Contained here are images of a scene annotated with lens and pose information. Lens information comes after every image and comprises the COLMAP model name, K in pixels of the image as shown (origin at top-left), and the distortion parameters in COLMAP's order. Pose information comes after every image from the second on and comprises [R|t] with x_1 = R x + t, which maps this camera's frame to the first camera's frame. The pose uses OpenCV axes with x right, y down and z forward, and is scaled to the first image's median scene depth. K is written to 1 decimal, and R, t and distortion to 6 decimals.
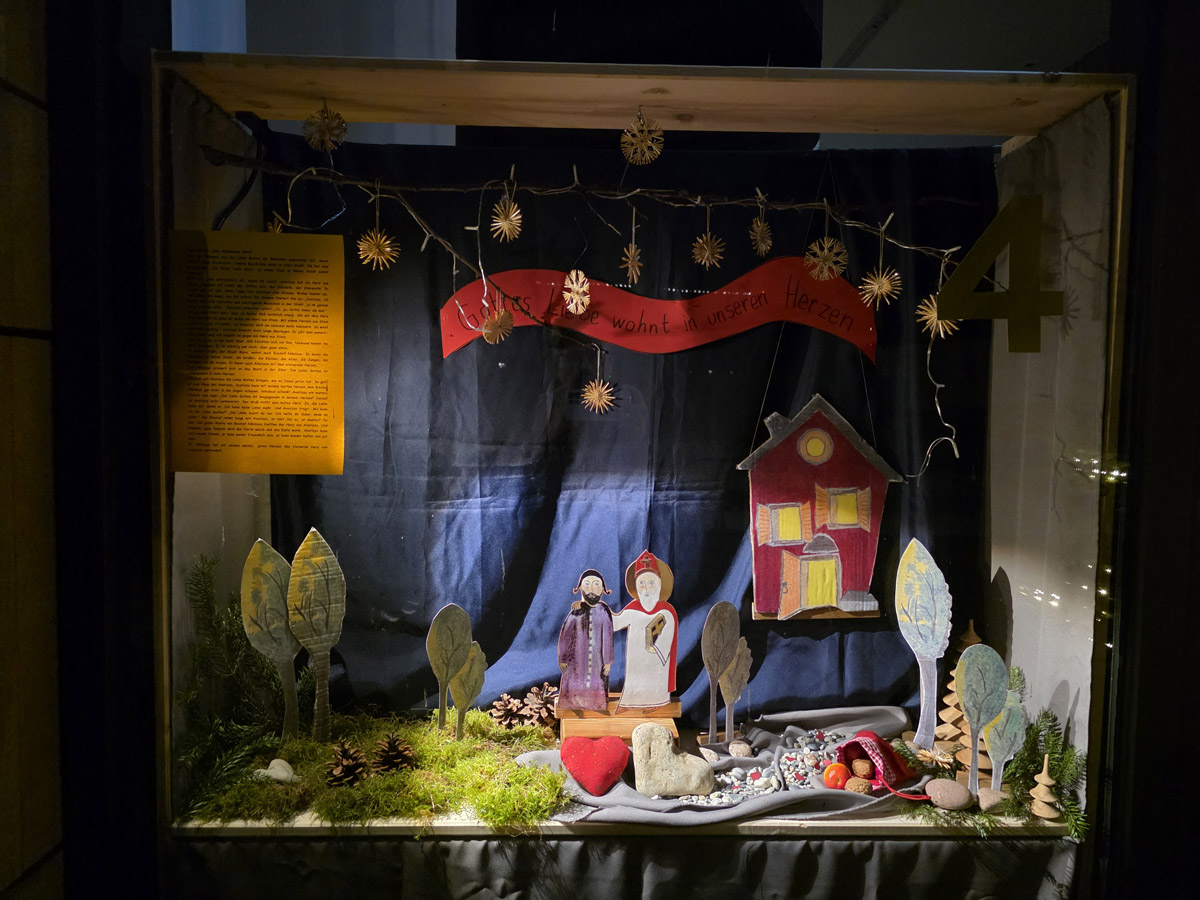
lens RADIAL K [[800.5, 0, 599.0], [0, 800.5, 447.0], [0, 0, 1]] dist [0.047037, -0.000232]
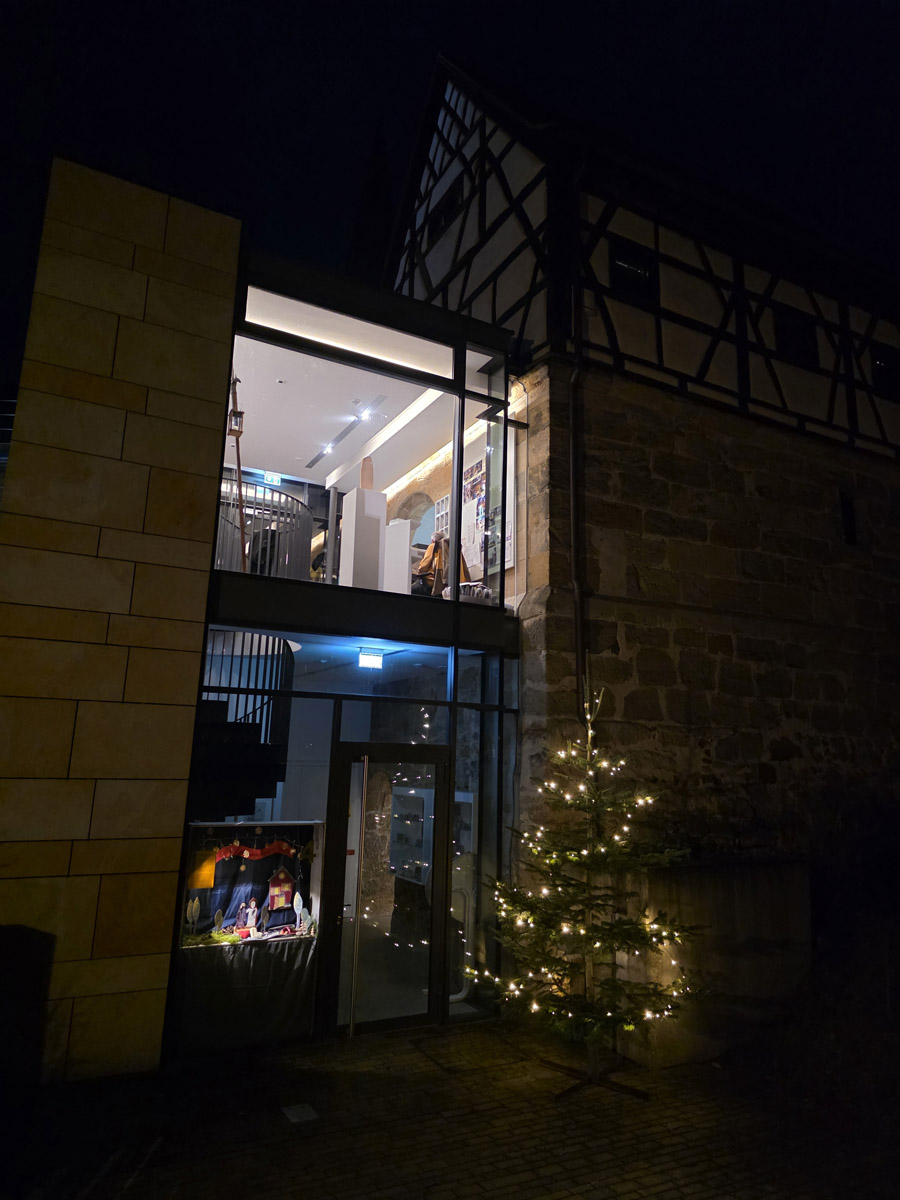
lens RADIAL K [[800.5, 0, 455.7], [0, 800.5, 593.9], [0, 0, 1]] dist [0.047037, -0.000232]
pose [[0.884021, 0.107490, 0.454921, -1.552332], [0.013241, 0.967053, -0.254230, -0.494147], [-0.467260, 0.230768, 0.853472, -5.240694]]
